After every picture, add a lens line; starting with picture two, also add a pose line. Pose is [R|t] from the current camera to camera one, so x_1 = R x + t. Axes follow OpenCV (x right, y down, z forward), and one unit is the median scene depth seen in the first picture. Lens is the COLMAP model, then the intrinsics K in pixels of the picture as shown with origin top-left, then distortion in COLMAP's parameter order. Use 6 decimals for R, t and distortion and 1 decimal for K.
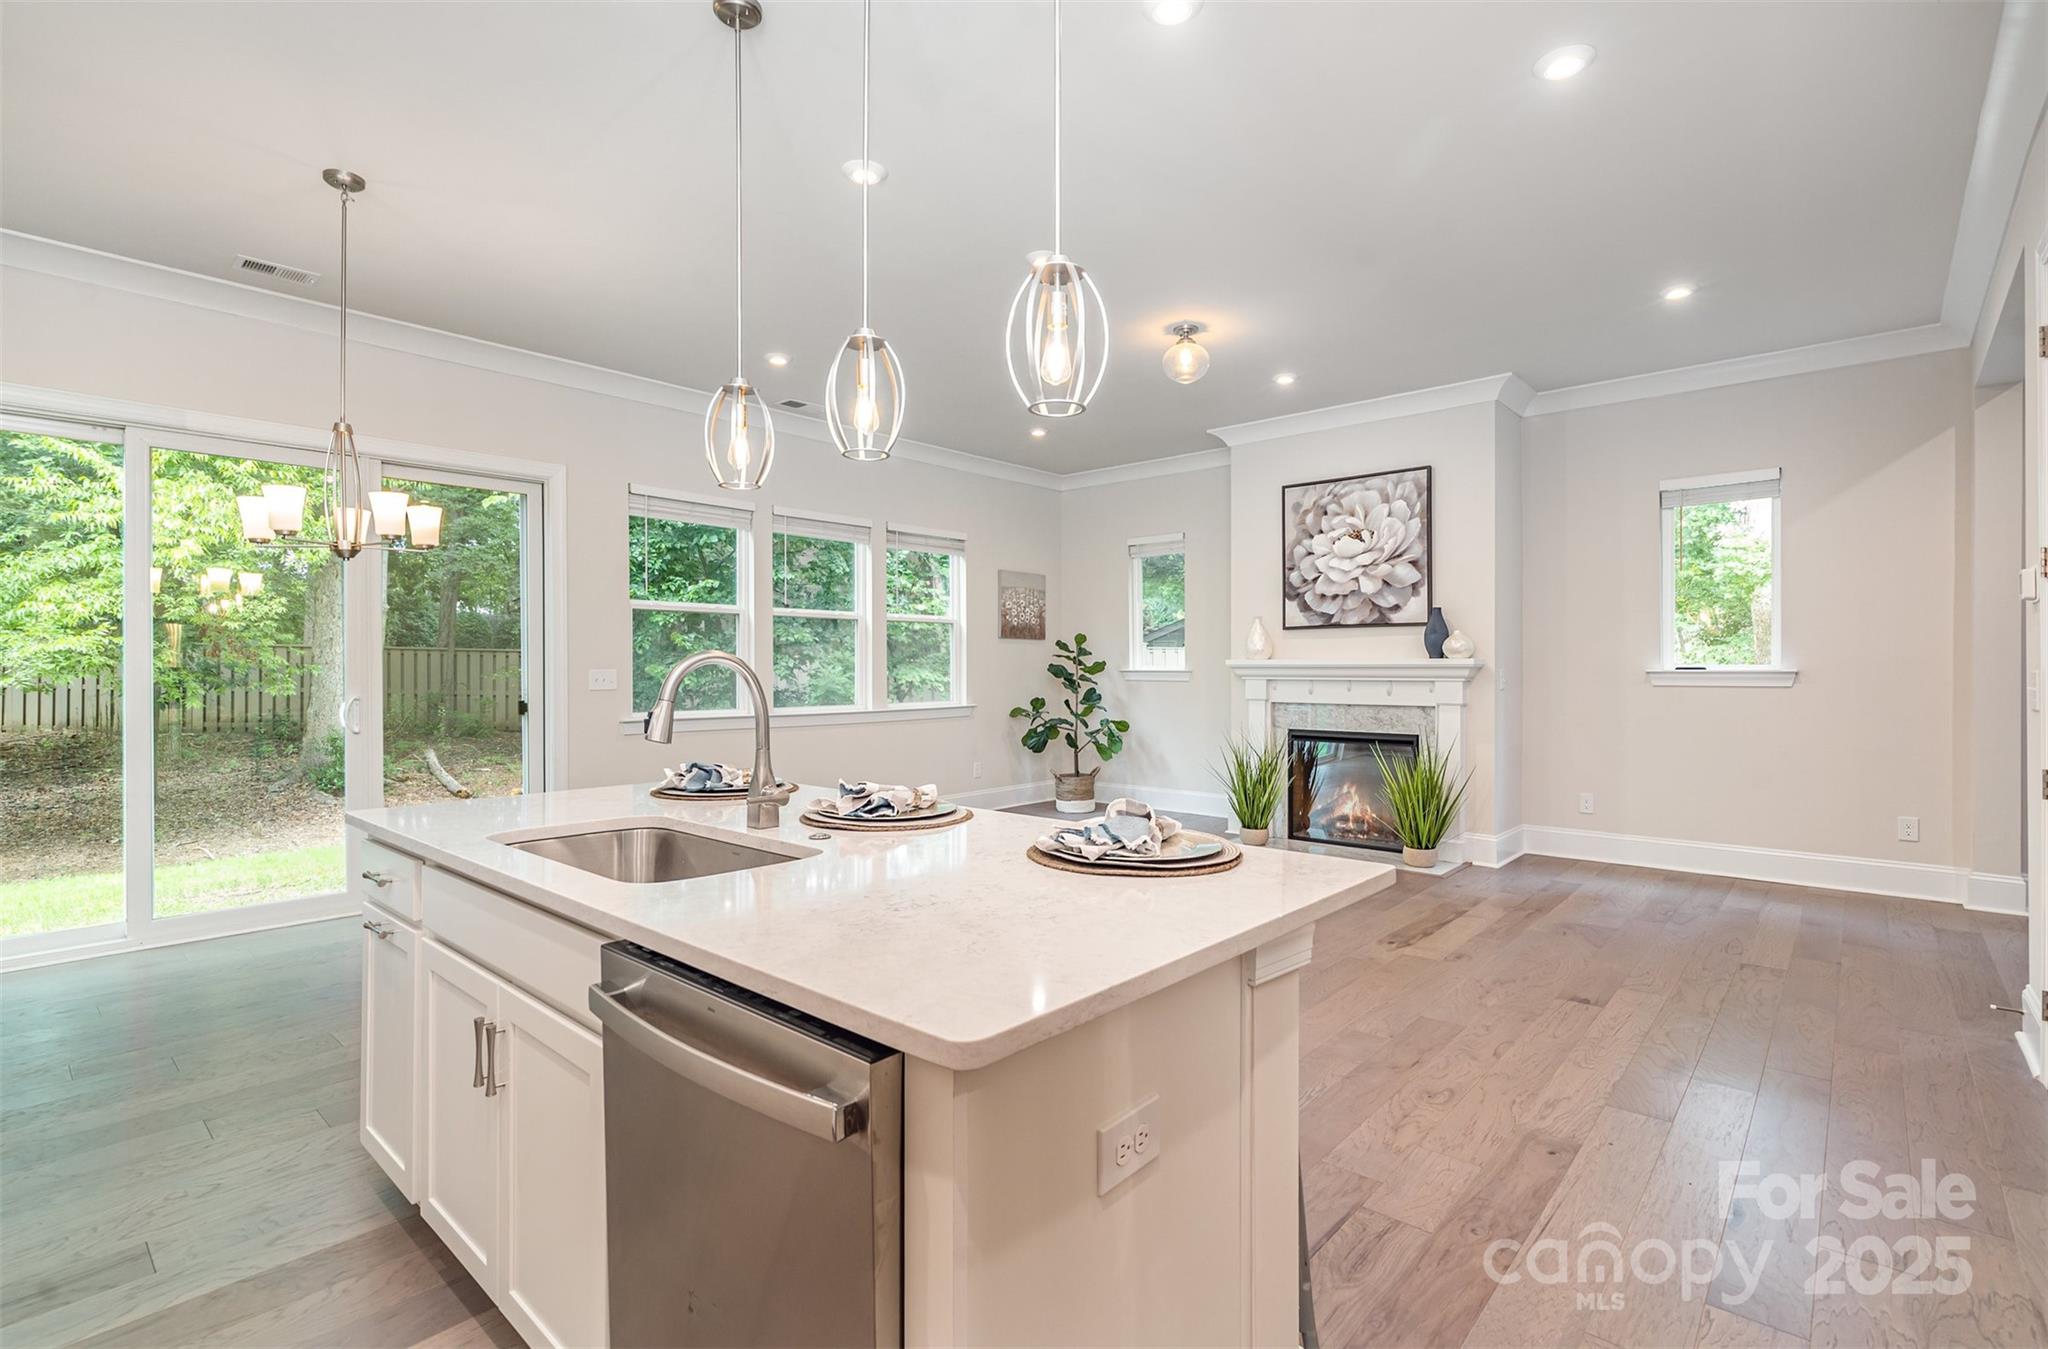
lens RADIAL K [[930.7, 0, 1024.0], [0, 930.7, 674.5], [0, 0, 1]] dist [0.000841, 0.000119]
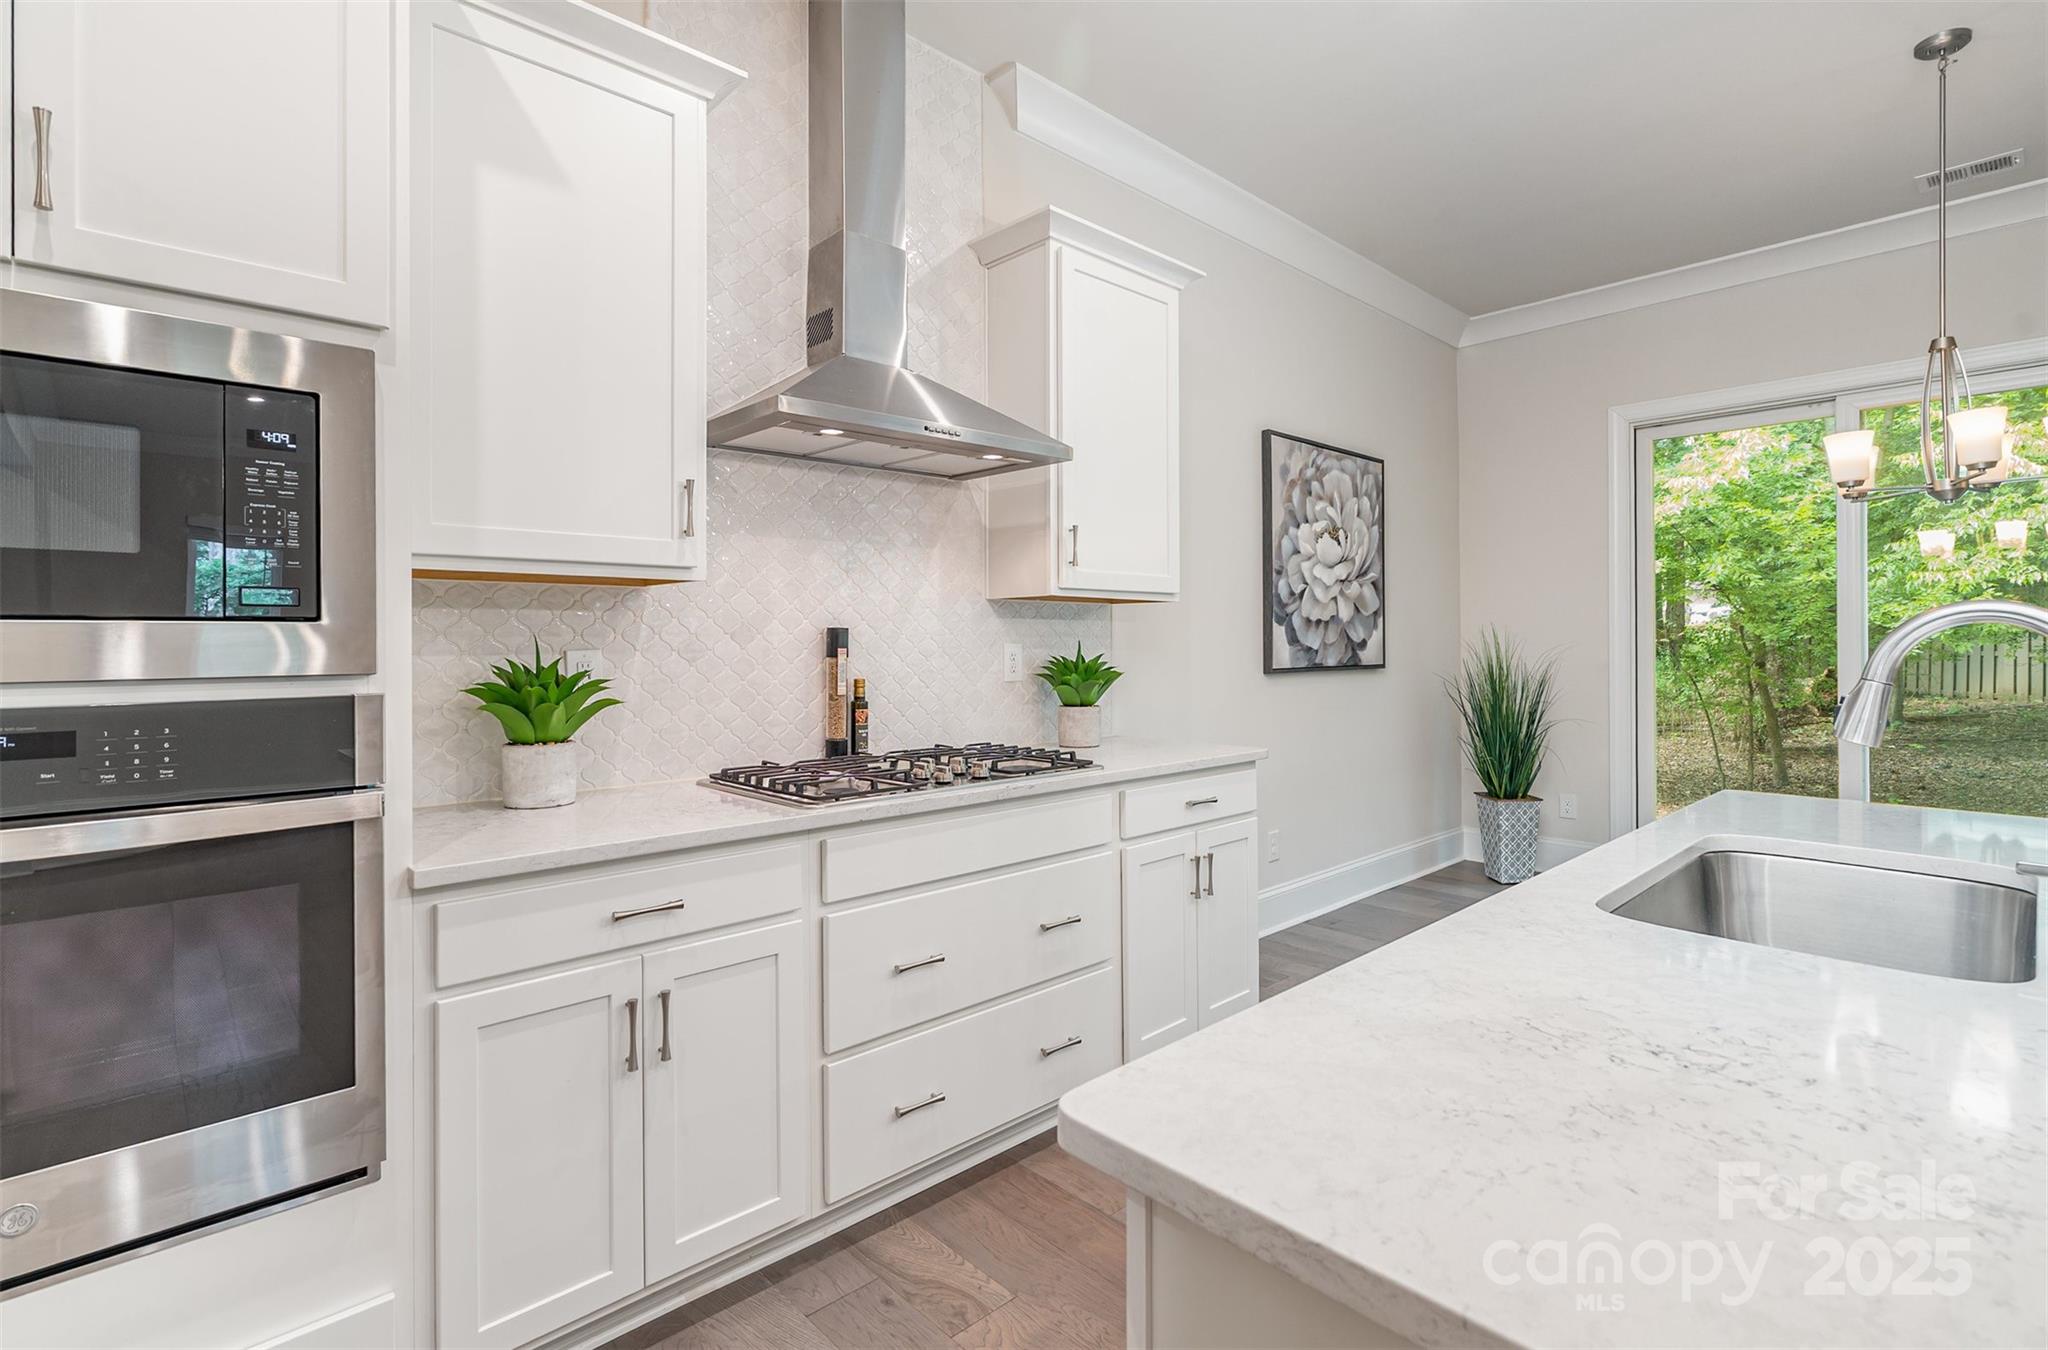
lens RADIAL K [[967.0, 0, 1032.9], [0, 967.0, 643.9], [0, 0, 1]] dist [-0.002208, -0.000556]
pose [[-0.078206, 0.003297, -0.996932, 0.186919], [-0.003025, 0.999989, 0.003545, 0.001605], [0.996933, 0.003293, -0.078195, 0.261087]]
